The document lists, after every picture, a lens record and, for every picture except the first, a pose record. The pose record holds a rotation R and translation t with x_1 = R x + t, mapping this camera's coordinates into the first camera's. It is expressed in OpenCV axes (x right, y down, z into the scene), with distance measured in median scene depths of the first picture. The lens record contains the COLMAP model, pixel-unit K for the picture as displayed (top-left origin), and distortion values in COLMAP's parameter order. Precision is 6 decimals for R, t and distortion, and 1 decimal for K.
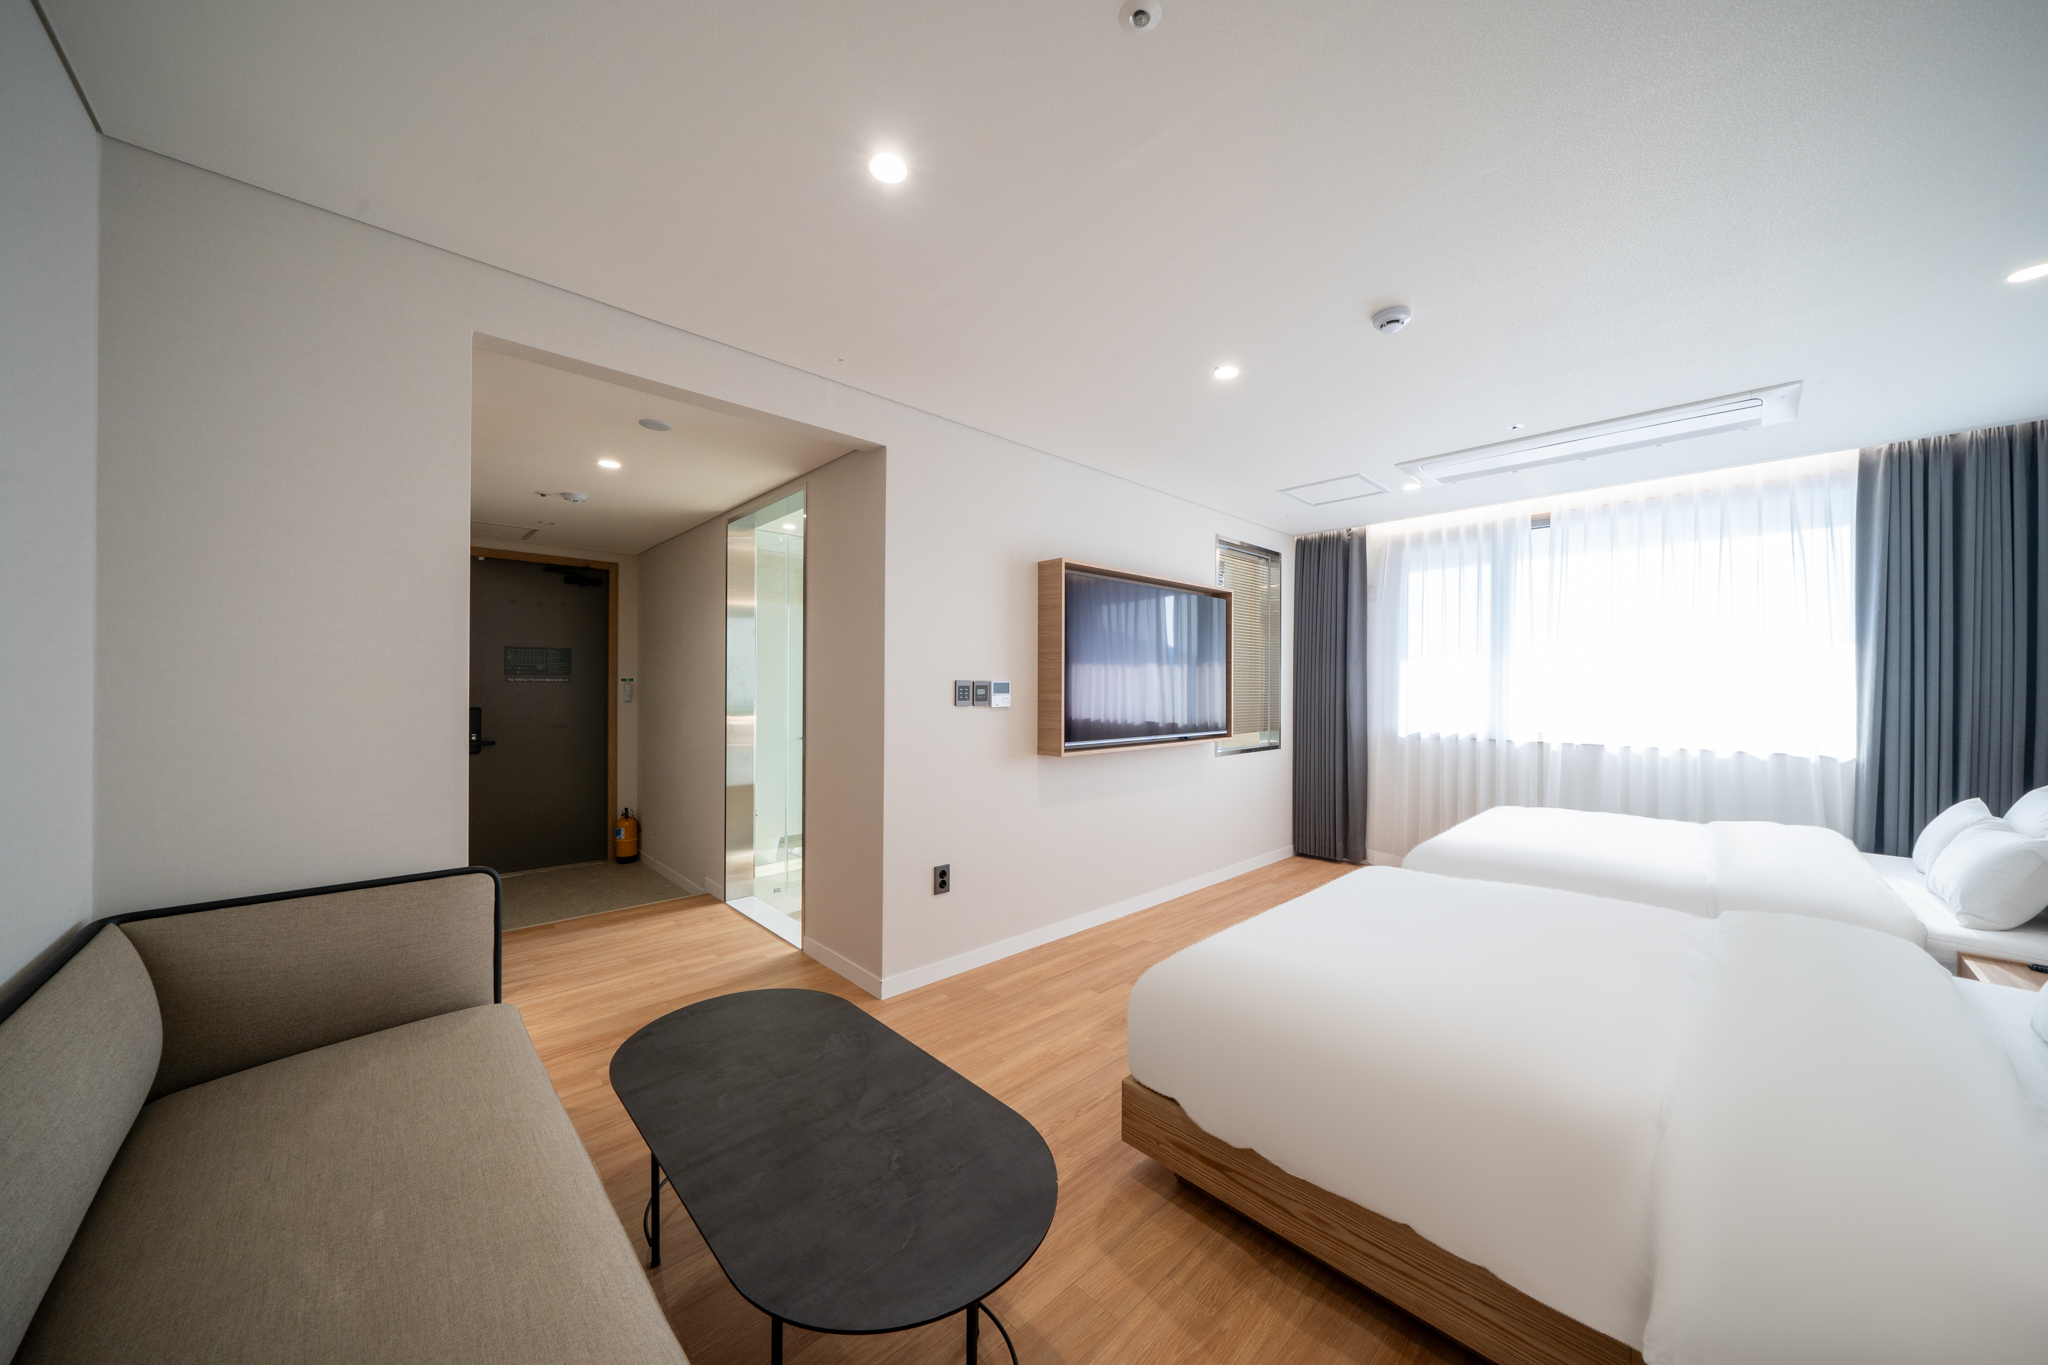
lens RADIAL K [[695.7, 0, 1026.6], [0, 695.7, 681.0], [0, 0, 1]] dist [-0.010015, 0.000650]
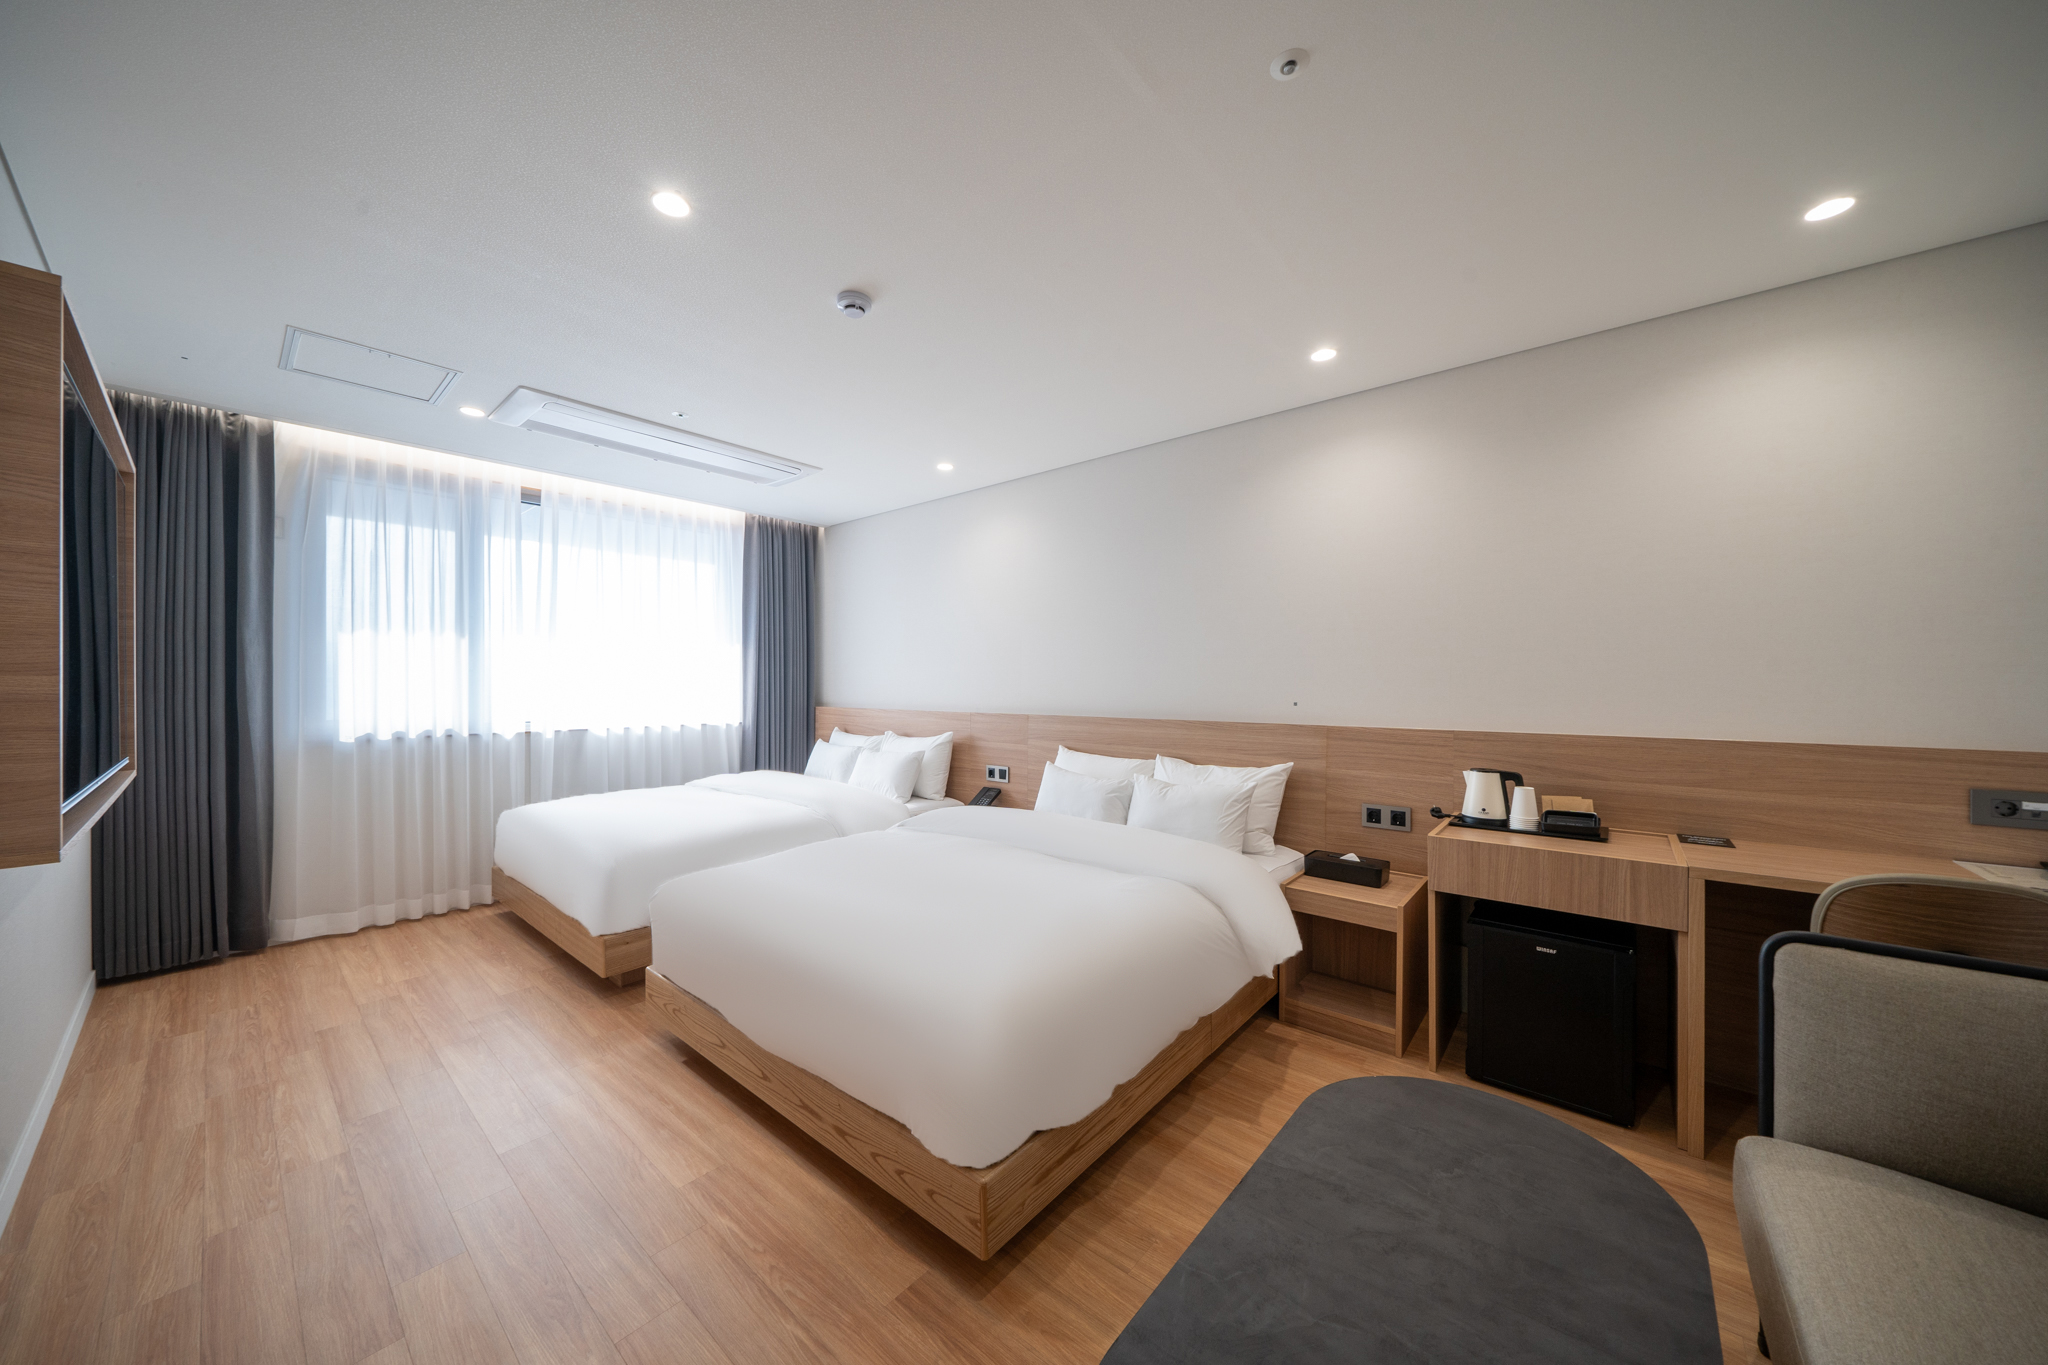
lens RADIAL K [[695.7, 0, 1012.0], [0, 695.7, 679.4], [0, 0, 1]] dist [-0.010015, 0.000650]
pose [[-0.106252, 0.003912, 0.994332, -0.266017], [-0.009993, 0.999938, -0.005001, 0.015705], [-0.994289, -0.010468, -0.106207, 0.459084]]
